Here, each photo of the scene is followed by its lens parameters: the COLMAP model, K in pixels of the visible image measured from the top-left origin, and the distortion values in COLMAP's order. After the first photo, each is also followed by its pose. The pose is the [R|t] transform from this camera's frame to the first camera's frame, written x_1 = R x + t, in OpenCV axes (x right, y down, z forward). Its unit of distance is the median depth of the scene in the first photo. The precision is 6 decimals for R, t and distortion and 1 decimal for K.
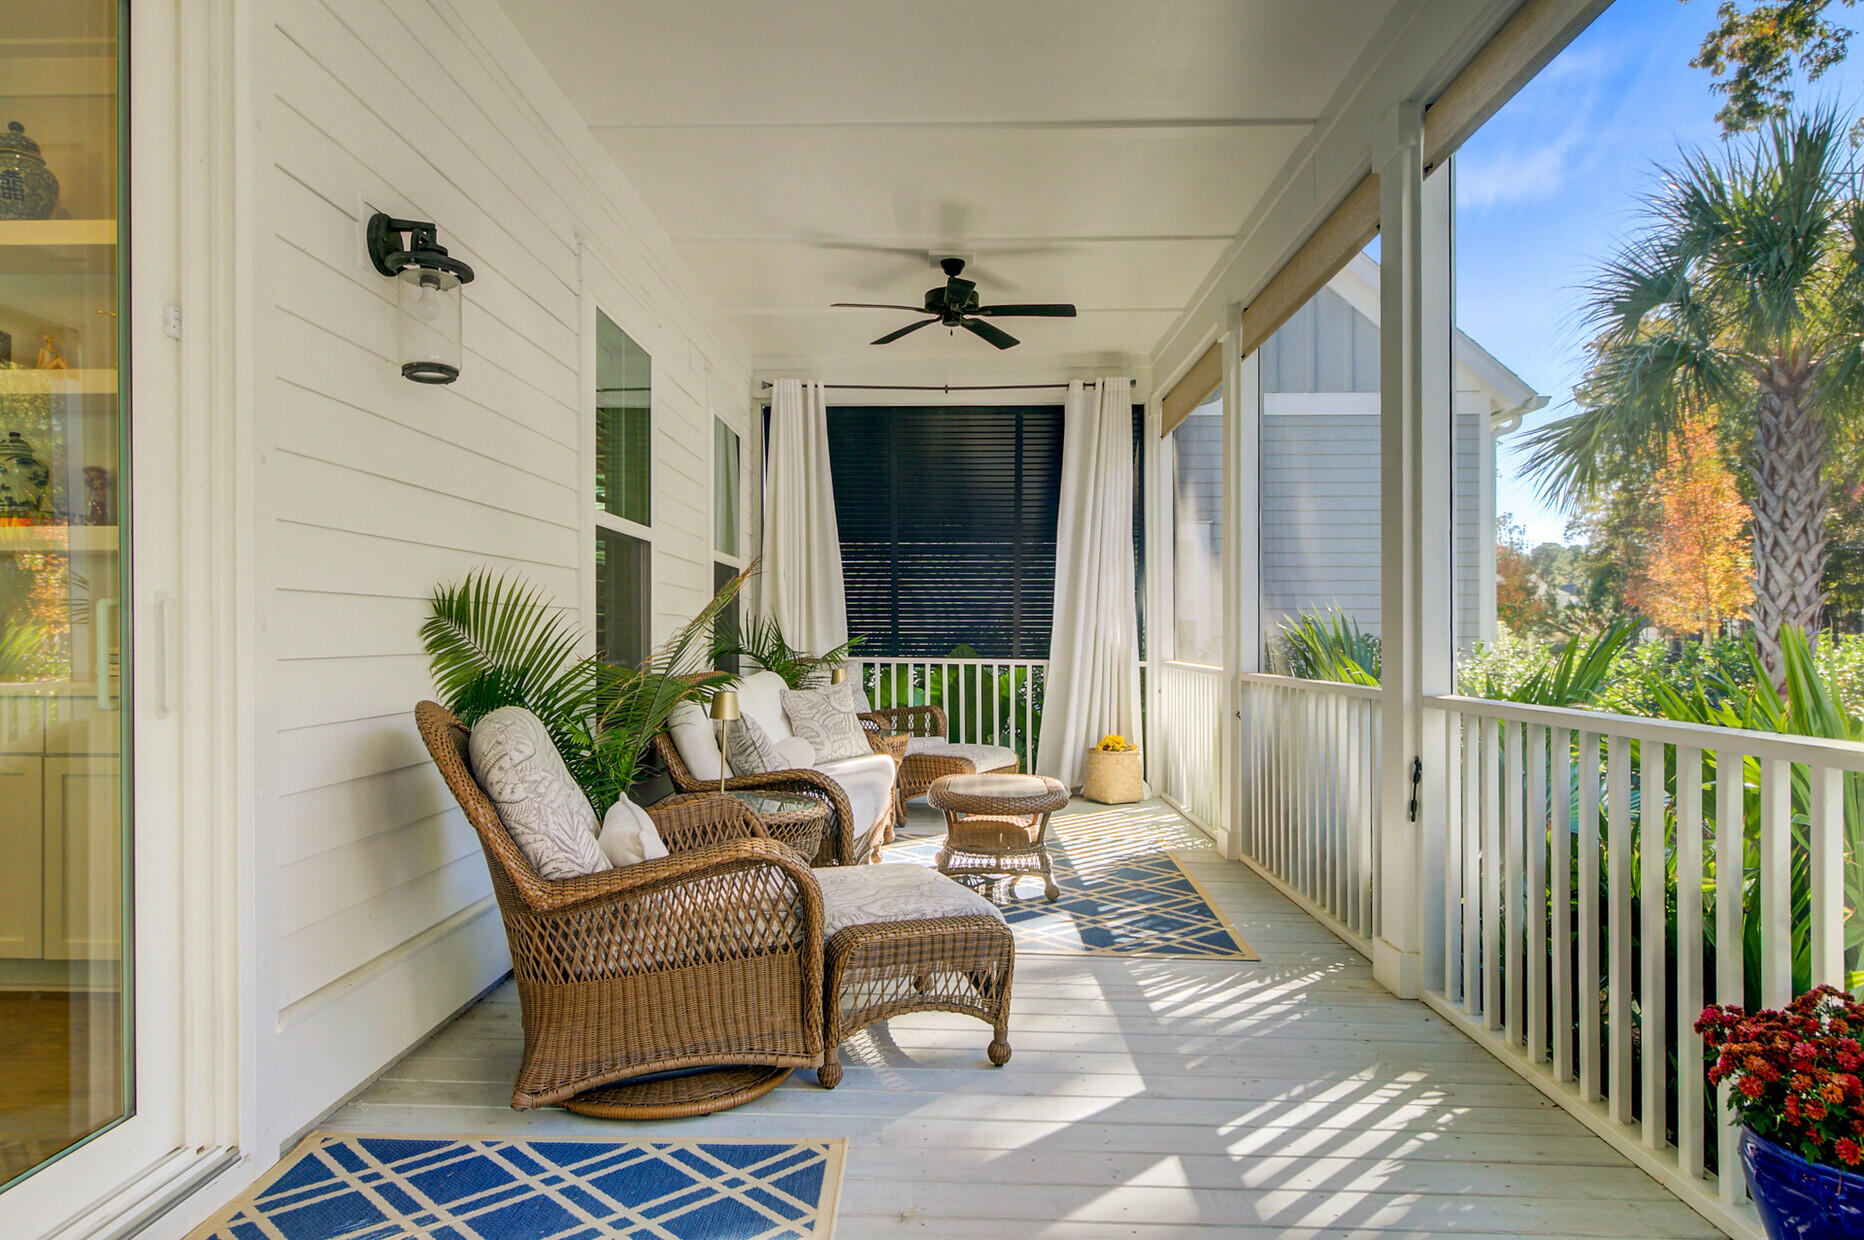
lens RADIAL K [[1084.4, 0, 927.8], [0, 1084.4, 622.6], [0, 0, 1]] dist [0.014361, -0.000064]
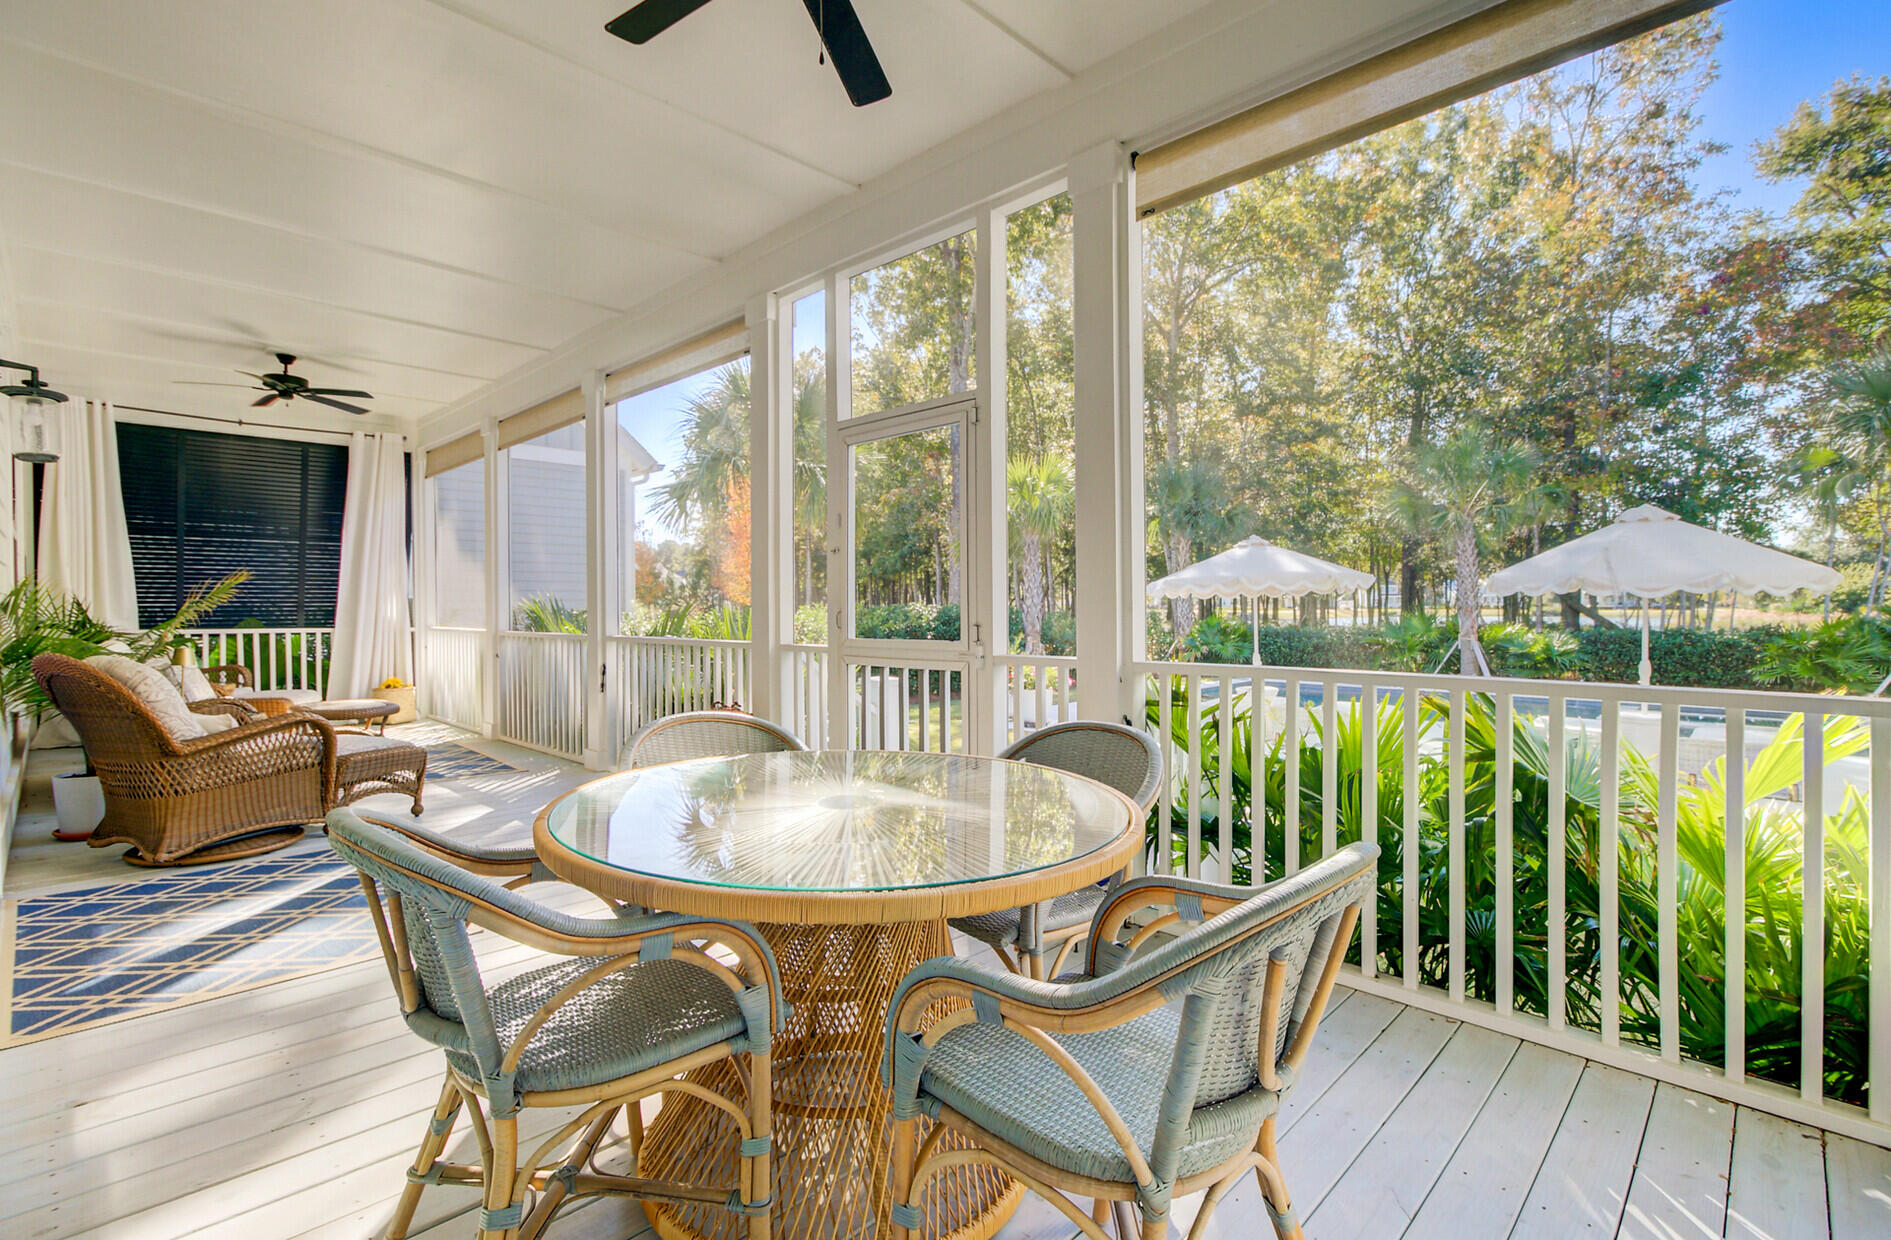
lens RADIAL K [[876.5, 0, 946.6], [0, 876.5, 613.5], [0, 0, 1]] dist [-0.000927, -0.000074]
pose [[0.679763, -0.012396, 0.733327, -0.185424], [-0.002054, 0.999821, 0.018804, -0.007217], [-0.733429, -0.014289, 0.679616, -0.350074]]
